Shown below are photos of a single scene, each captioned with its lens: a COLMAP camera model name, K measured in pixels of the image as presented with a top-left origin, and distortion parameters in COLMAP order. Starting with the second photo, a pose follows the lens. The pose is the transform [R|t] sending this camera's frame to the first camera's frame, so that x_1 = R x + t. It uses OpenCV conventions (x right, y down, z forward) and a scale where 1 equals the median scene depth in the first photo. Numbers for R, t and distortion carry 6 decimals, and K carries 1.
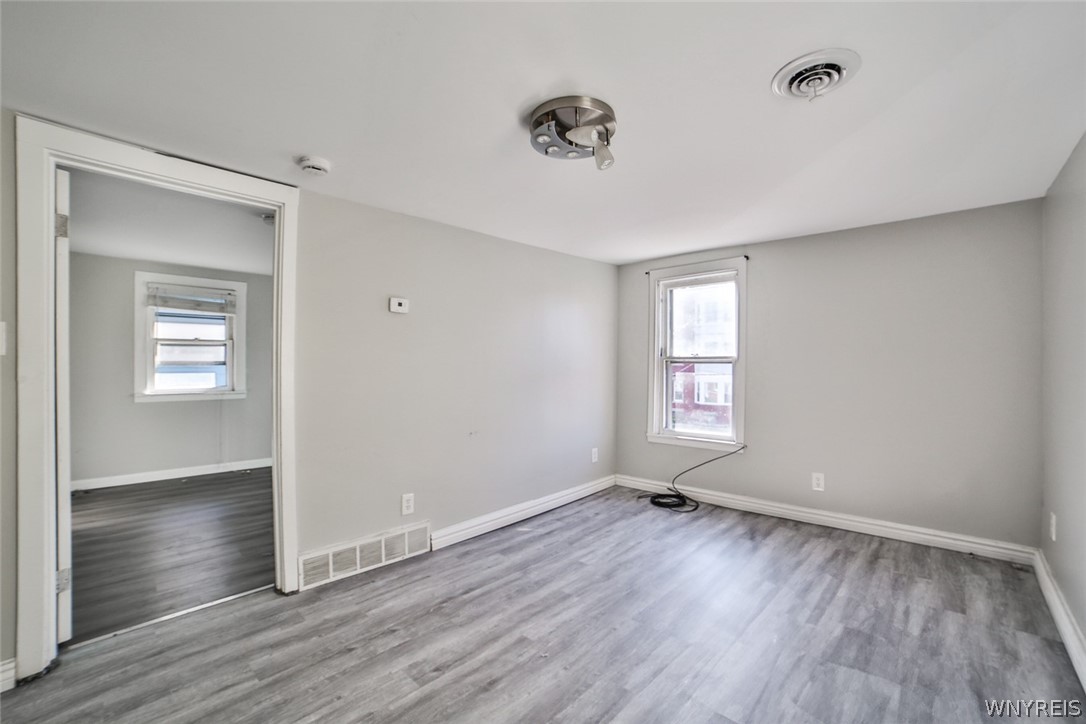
lens RADIAL K [[469.0, 0, 548.6], [0, 469.0, 362.3], [0, 0, 1]] dist [-0.104380, 0.034352]
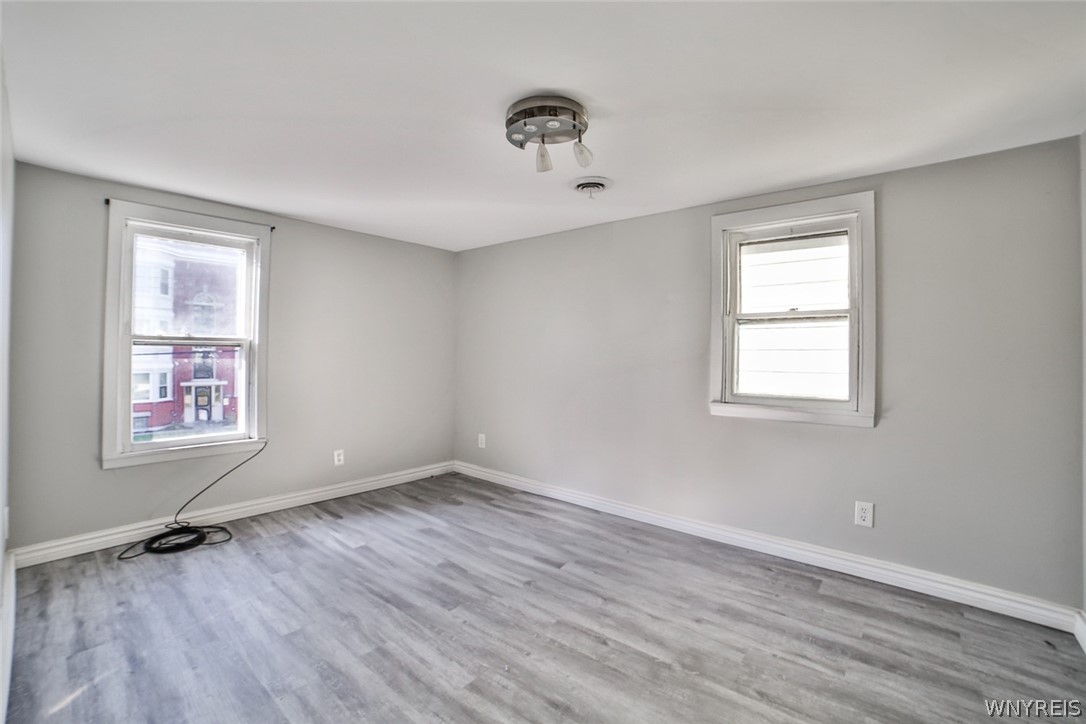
lens RADIAL K [[469.0, 0, 548.6], [0, 469.0, 362.3], [0, 0, 1]] dist [-0.104380, 0.034352]
pose [[-0.072439, -0.015353, 0.997255, -0.811648], [-0.015533, 0.999778, 0.014264, 0.016084], [-0.997252, -0.014457, -0.072661, 0.882116]]
